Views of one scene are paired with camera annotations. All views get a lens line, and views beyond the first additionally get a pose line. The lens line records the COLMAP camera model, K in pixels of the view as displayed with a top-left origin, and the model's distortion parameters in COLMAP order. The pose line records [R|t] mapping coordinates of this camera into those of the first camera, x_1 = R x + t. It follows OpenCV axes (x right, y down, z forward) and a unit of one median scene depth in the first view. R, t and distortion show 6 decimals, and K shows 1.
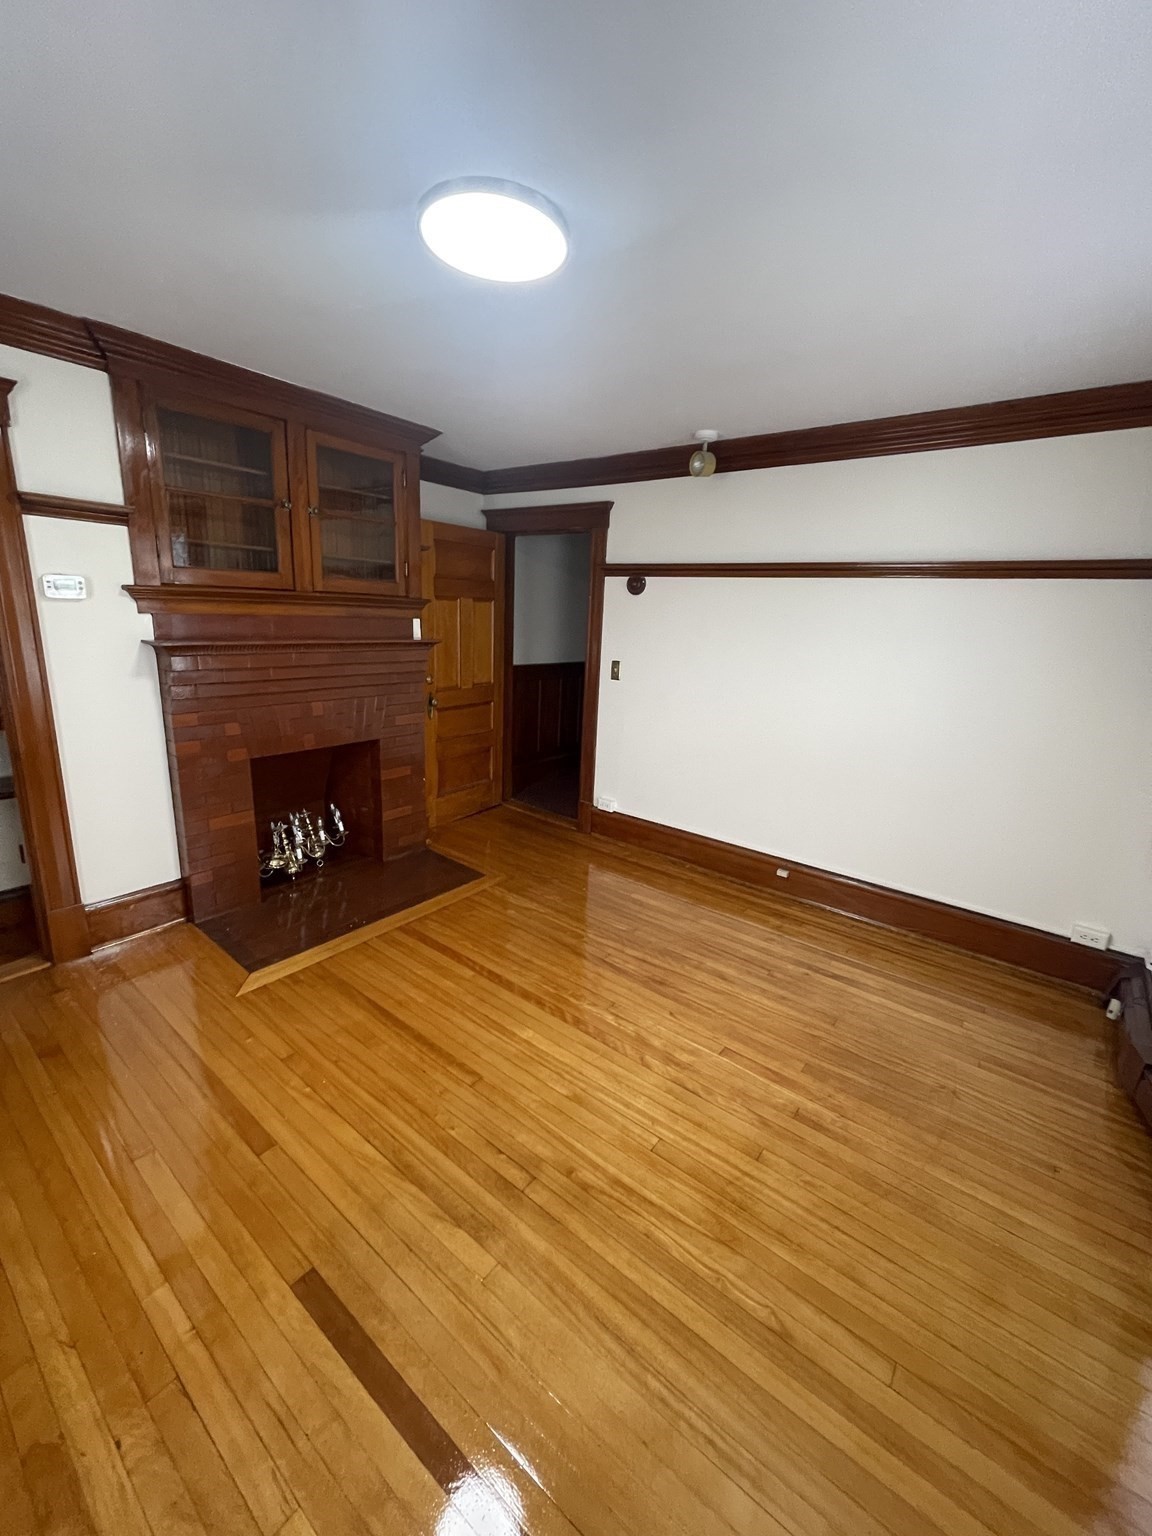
lens RADIAL K [[618.0, 0, 576.5], [0, 618.0, 759.5], [0, 0, 1]] dist [-0.001397, 0.000315]
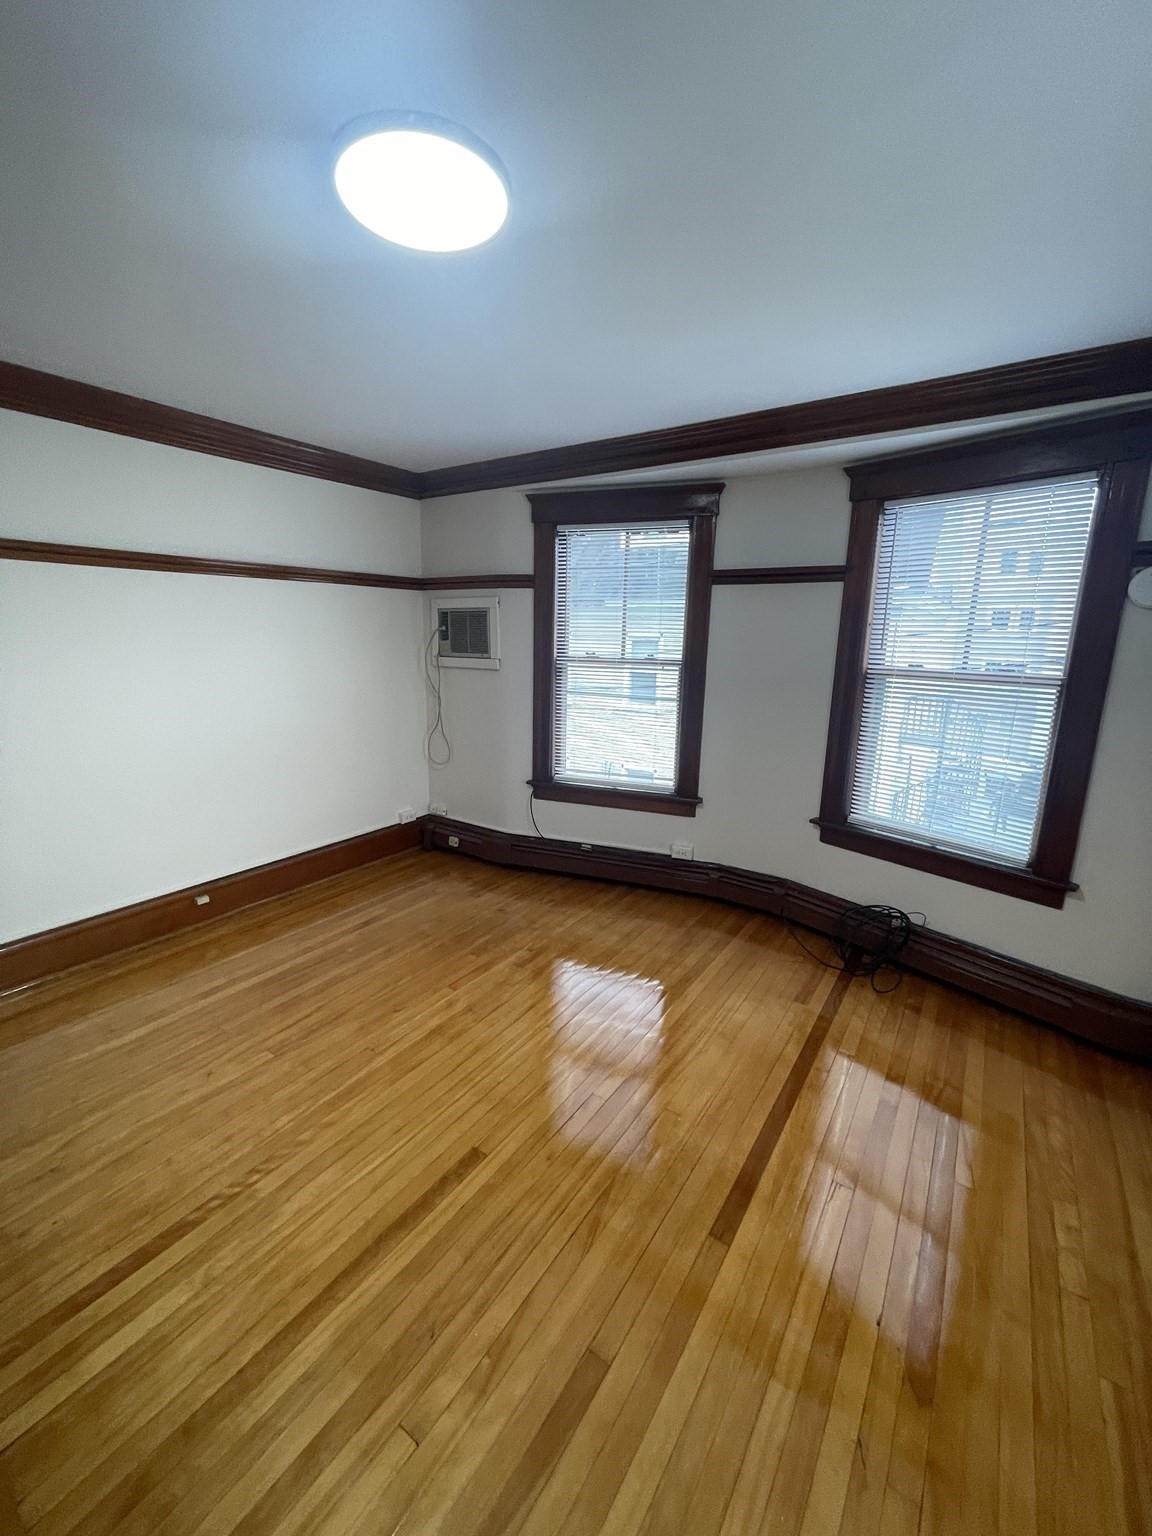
lens RADIAL K [[621.2, 0, 575.8], [0, 621.2, 762.0], [0, 0, 1]] dist [0.000686, 0.000203]
pose [[-0.063903, -0.252787, 0.965409, -0.664474], [0.213609, 0.941501, 0.260666, -0.158326], [-0.974827, 0.222877, -0.006167, 0.552833]]
